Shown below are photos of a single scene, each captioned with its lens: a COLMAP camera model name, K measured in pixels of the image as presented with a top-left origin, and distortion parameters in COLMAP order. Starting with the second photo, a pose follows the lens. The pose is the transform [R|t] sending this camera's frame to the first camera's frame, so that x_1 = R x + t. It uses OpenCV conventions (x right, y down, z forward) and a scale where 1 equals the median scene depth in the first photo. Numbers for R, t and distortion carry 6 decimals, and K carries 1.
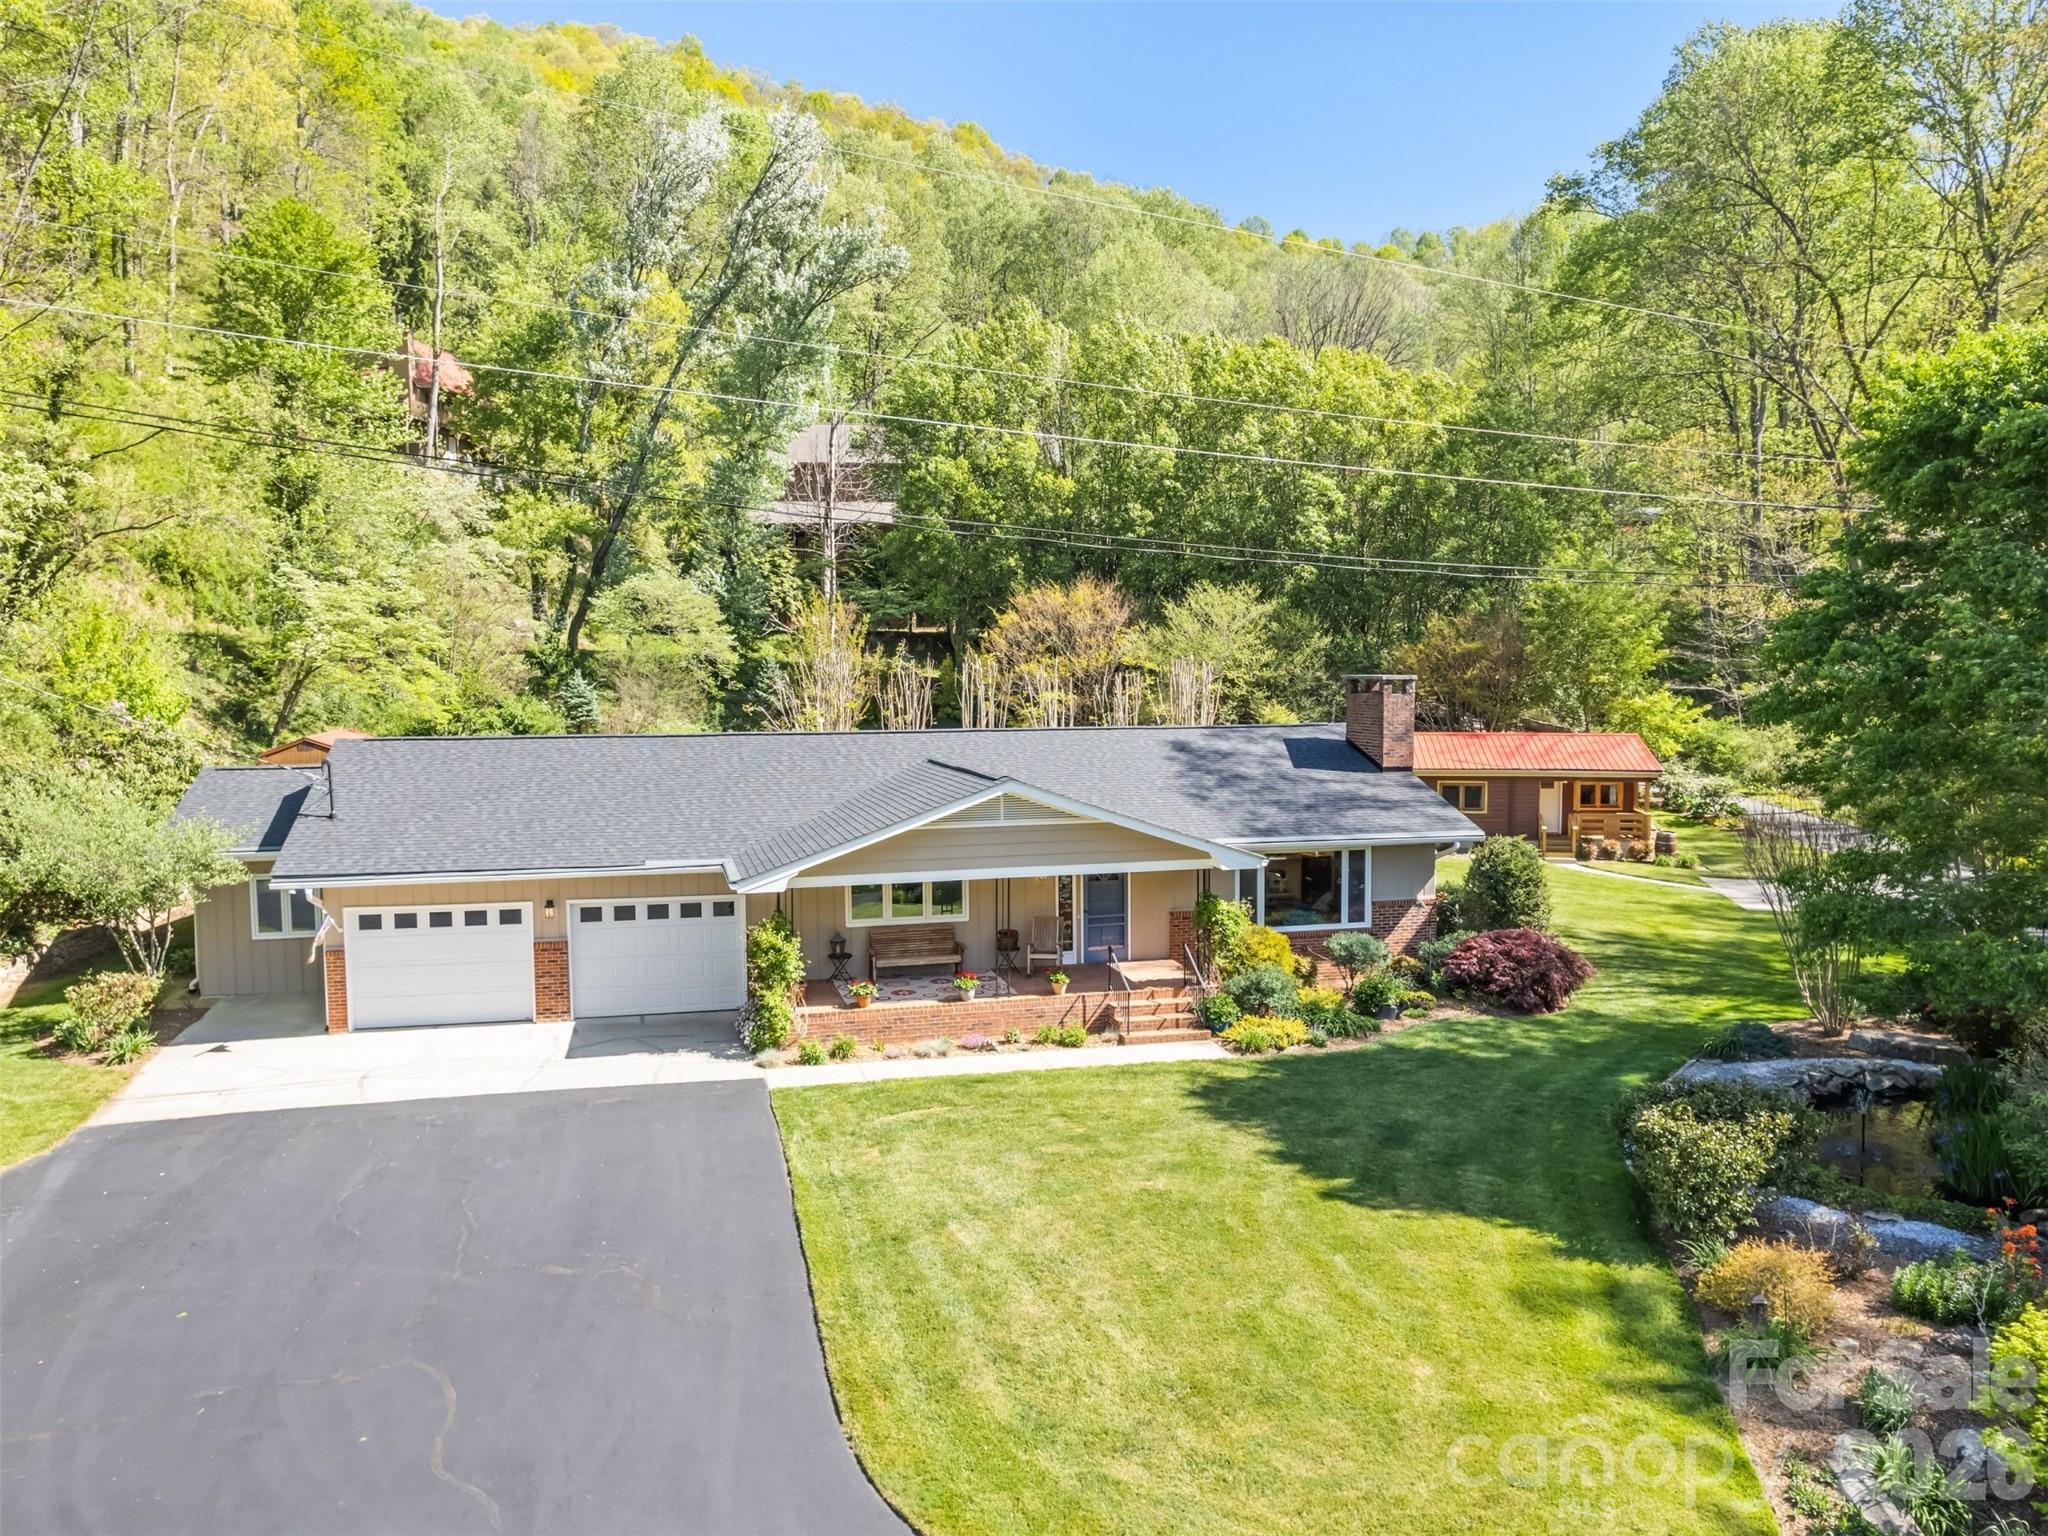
lens RADIAL K [[1494.3, 0, 1024.0], [0, 1494.3, 768.0], [0, 0, 1]] dist [-0.065171, 0.045164]
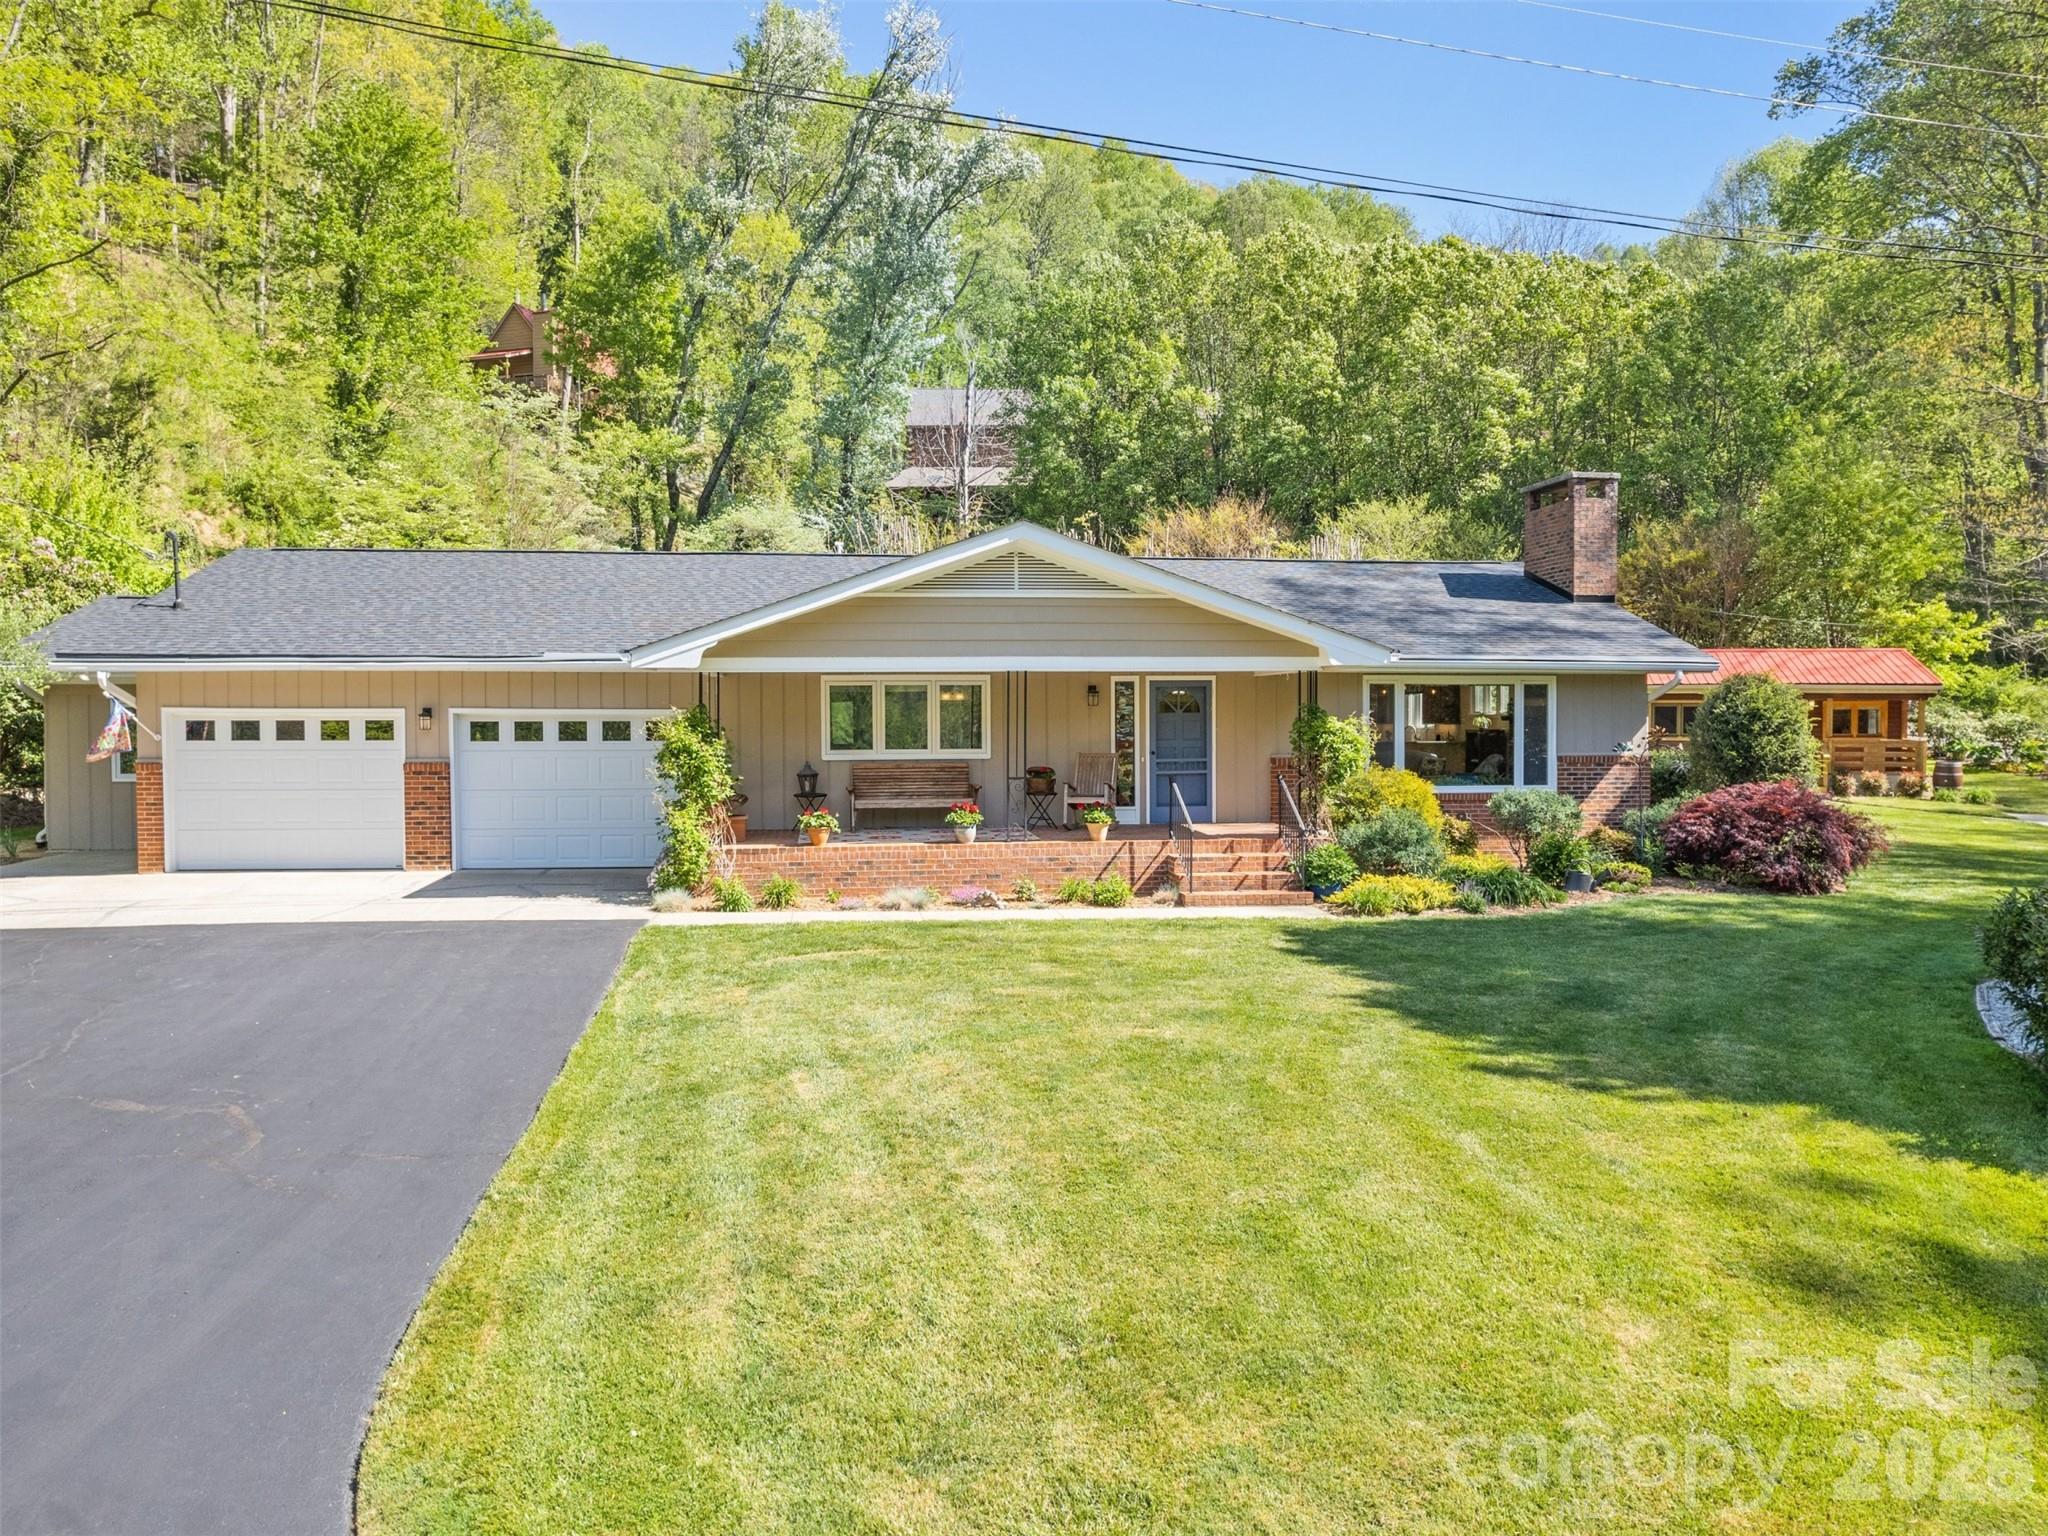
lens RADIAL K [[1494.3, 0, 1024.0], [0, 1494.3, 768.0], [0, 0, 1]] dist [-0.065171, 0.045164]
pose [[0.992042, 0.009111, -0.125577, 0.077198], [-0.013176, 0.999414, -0.031579, 0.139271], [0.125216, 0.032982, 0.991581, 0.289759]]
